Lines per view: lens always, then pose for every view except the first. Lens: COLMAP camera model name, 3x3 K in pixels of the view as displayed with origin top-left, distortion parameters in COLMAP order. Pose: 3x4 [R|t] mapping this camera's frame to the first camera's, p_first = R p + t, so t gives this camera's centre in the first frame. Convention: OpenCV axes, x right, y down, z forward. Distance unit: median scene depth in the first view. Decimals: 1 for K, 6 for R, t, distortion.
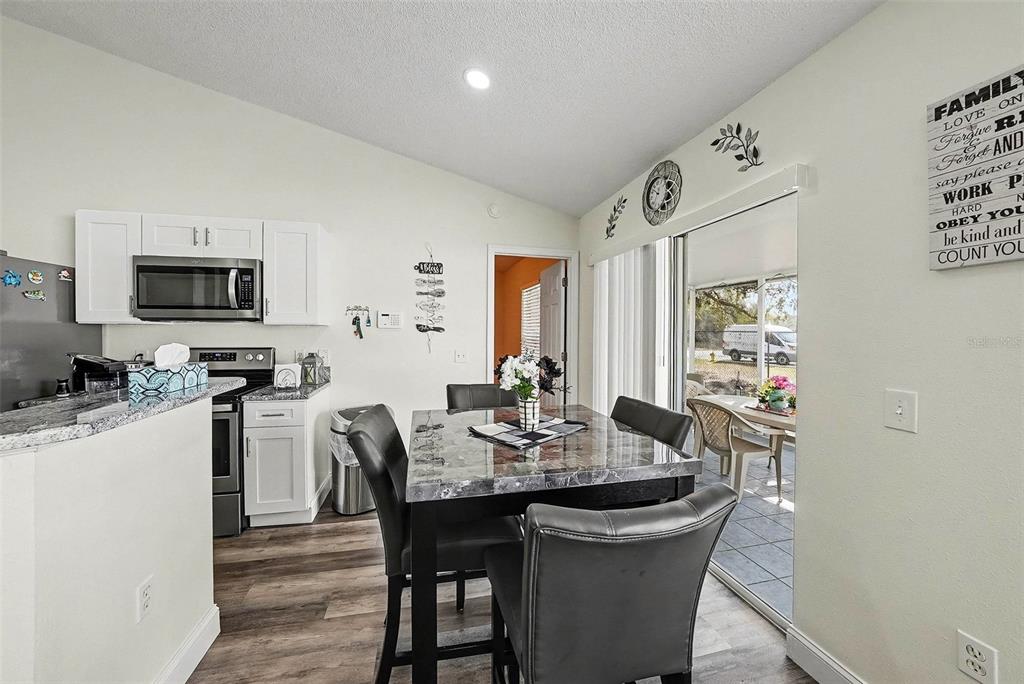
lens RADIAL K [[356.8, 0, 511.4], [0, 356.8, 333.3], [0, 0, 1]] dist [-0.019854, 0.001026]
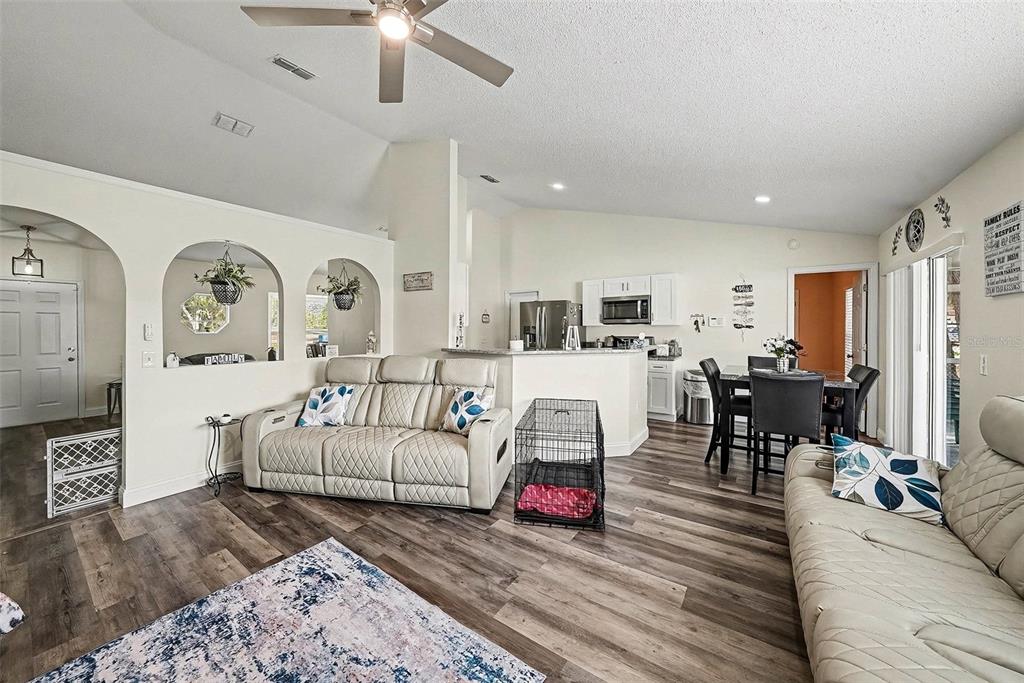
lens RADIAL K [[356.8, 0, 519.9], [0, 356.8, 330.9], [0, 0, 1]] dist [-0.019854, 0.001026]
pose [[0.666245, -0.001500, -0.745732, 0.353978], [0.001040, 0.999999, -0.001082, 0.009502], [0.745732, -0.000055, 0.666246, -0.991496]]
